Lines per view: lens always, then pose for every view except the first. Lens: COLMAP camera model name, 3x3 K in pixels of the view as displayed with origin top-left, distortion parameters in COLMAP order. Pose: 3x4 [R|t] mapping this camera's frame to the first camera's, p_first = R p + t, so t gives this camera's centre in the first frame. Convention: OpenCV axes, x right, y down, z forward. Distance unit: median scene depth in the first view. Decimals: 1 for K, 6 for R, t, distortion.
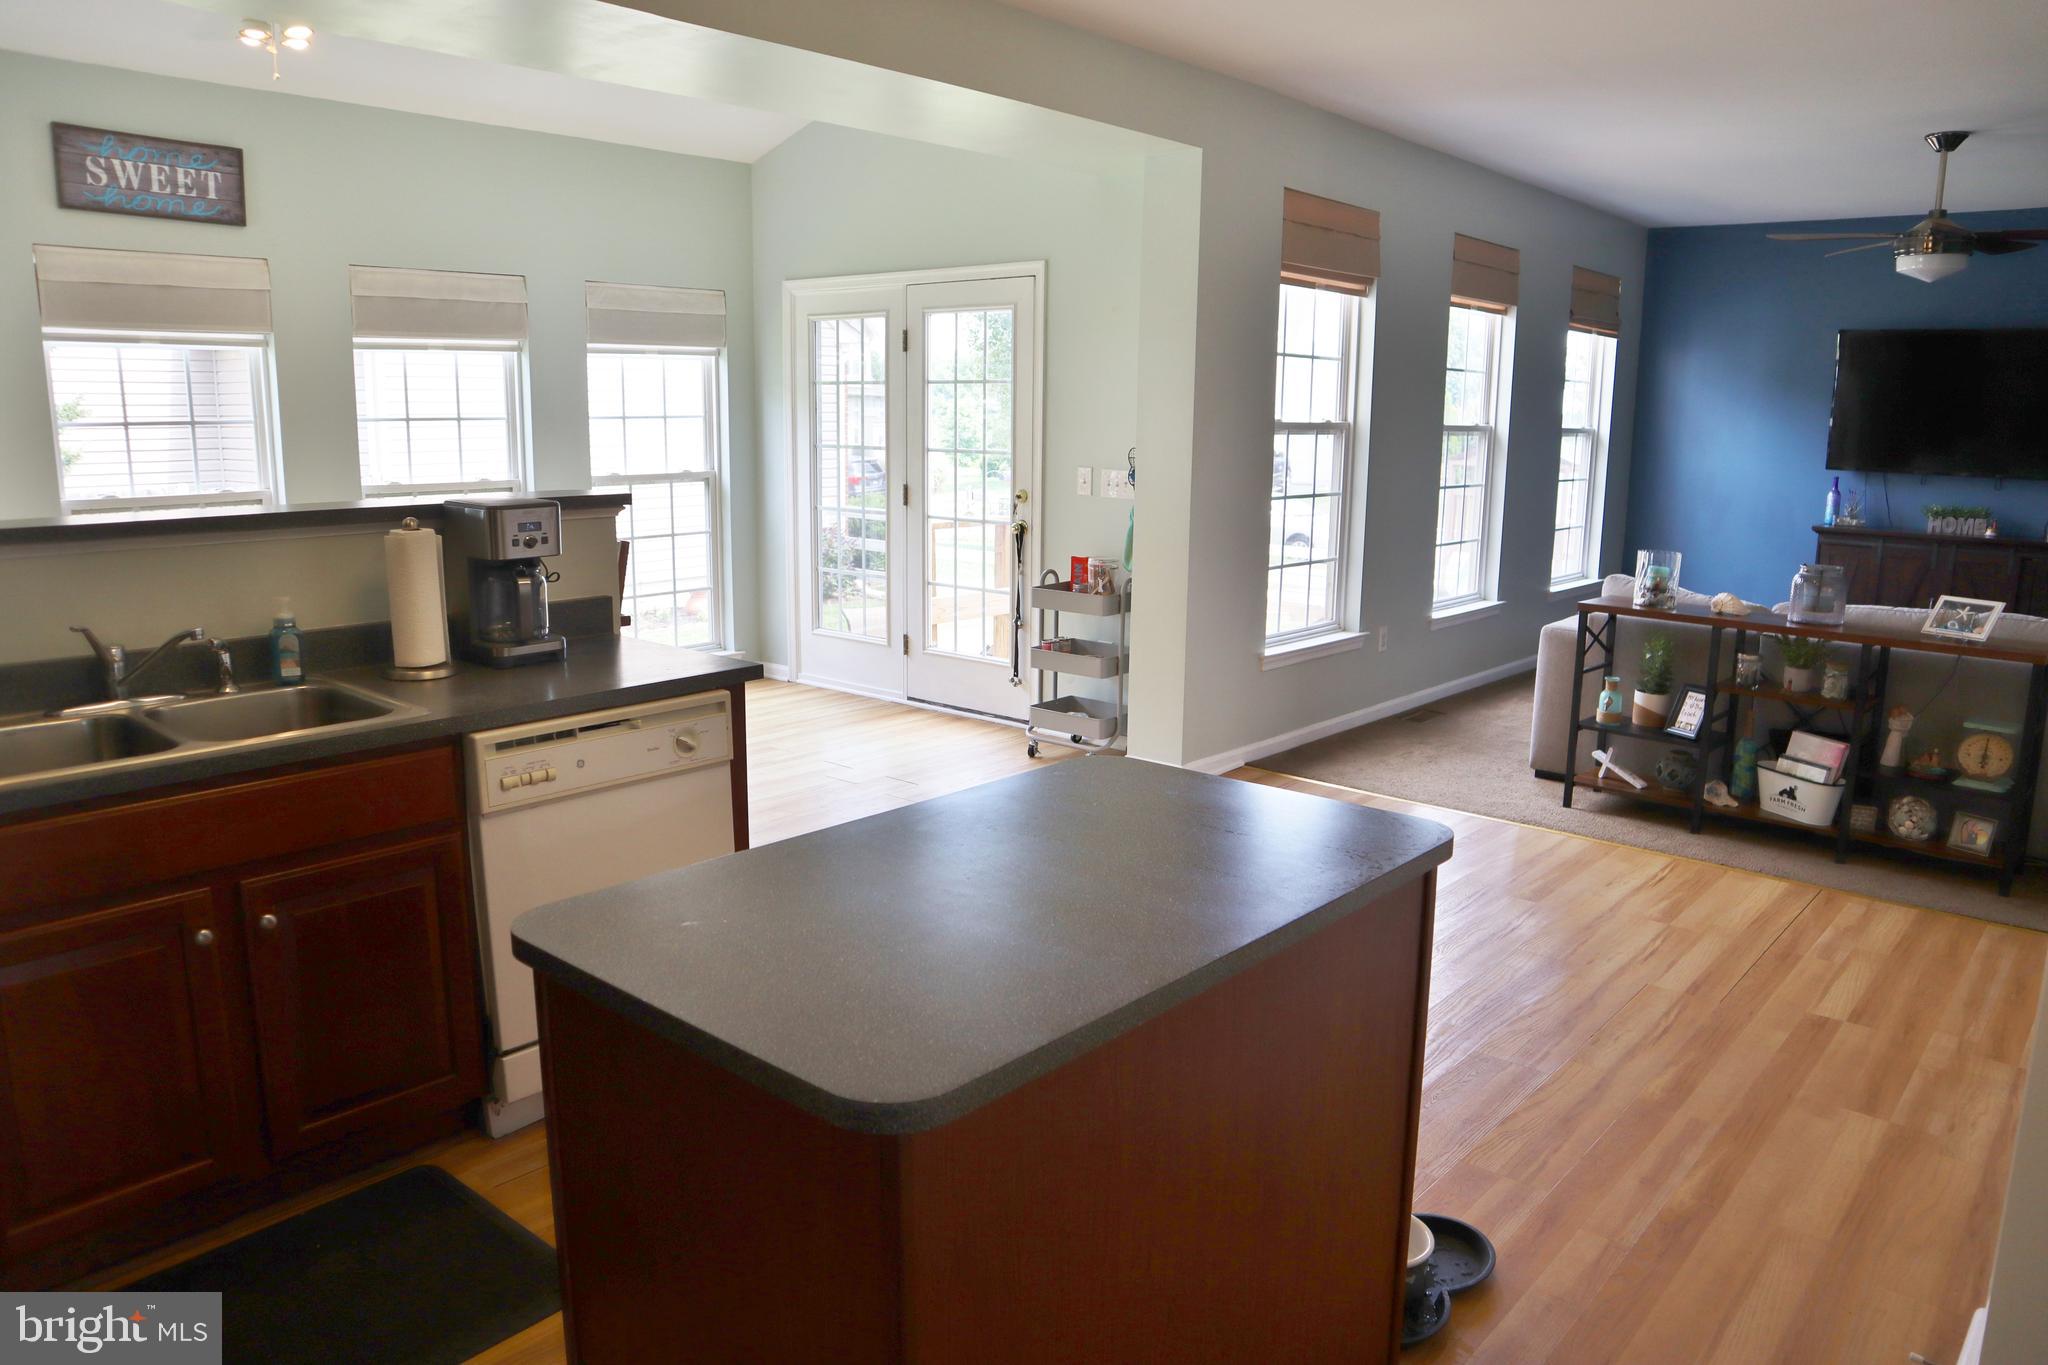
lens RADIAL K [[1416.1, 0, 1017.7], [0, 1416.1, 684.6], [0, 0, 1]] dist [-0.124383, 0.078857]
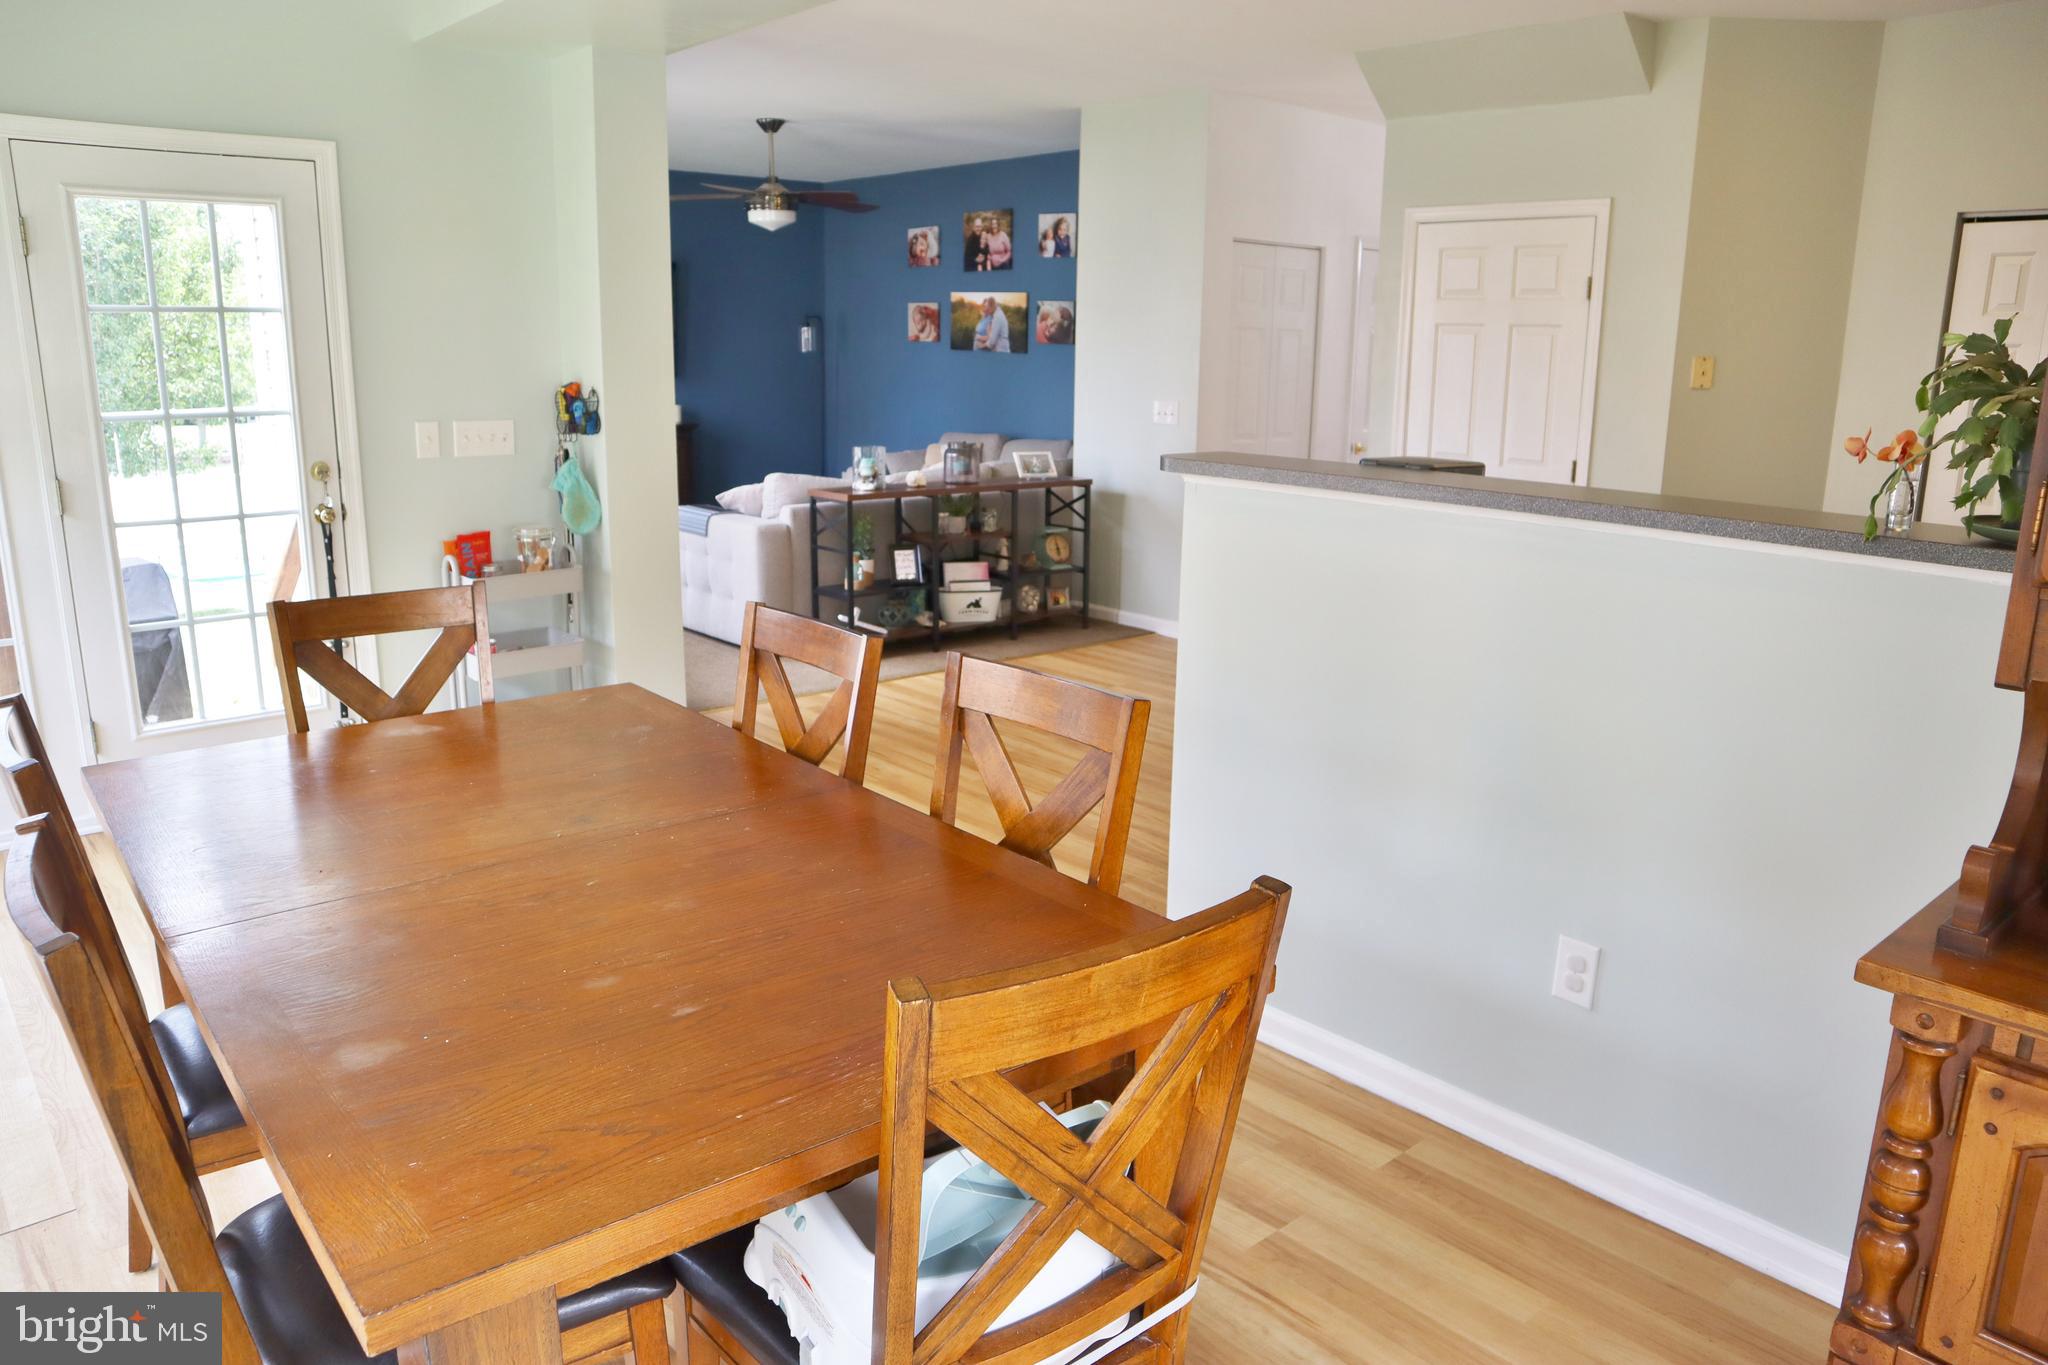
lens RADIAL K [[1416.1, 0, 1017.7], [0, 1416.1, 684.6], [0, 0, 1]] dist [-0.124383, 0.078857]
pose [[0.126722, -0.249261, 0.960110, -0.787265], [0.180958, 0.957479, 0.224694, -0.148772], [-0.975293, 0.145266, 0.166439, 0.668501]]
